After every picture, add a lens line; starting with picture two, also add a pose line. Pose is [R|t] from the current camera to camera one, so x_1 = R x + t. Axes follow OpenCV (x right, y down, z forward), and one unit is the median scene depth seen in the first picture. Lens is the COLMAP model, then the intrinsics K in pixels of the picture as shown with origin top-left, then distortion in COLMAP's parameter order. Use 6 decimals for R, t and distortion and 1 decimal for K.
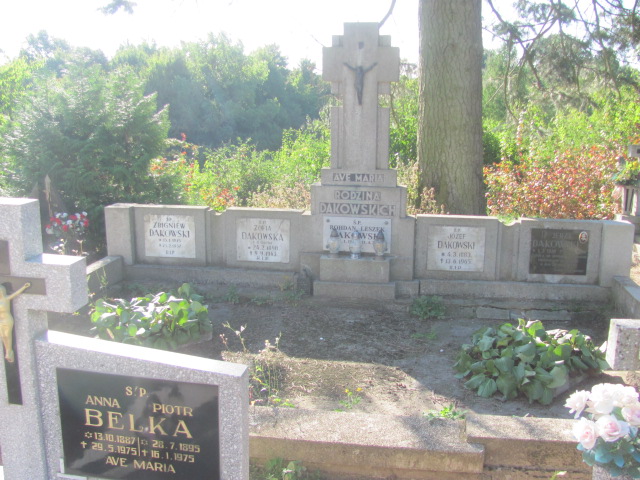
lens RADIAL K [[674.5, 0, 320.0], [0, 674.5, 240.0], [0, 0, 1]] dist [-0.006781, -0.002404]
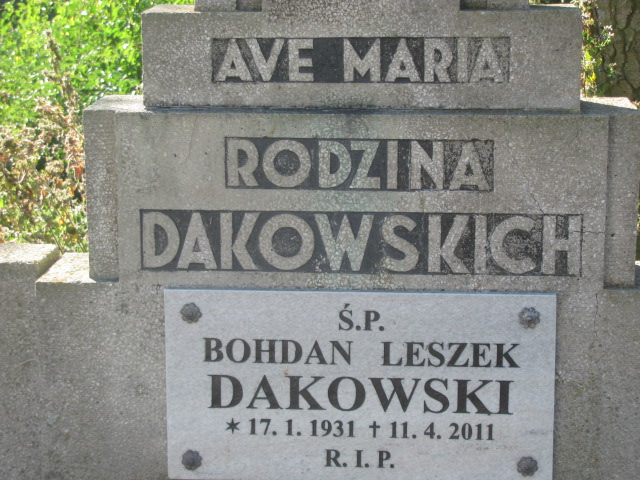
lens RADIAL K [[1380.6, 0, 320.0], [0, 1380.6, 240.0], [0, 0, 1]] dist [0.039642, 0.138304]
pose [[0.993043, -0.033499, 0.112887, 0.005416], [0.031998, 0.999374, 0.015077, -0.052152], [-0.113322, -0.011360, 0.993493, 0.648900]]
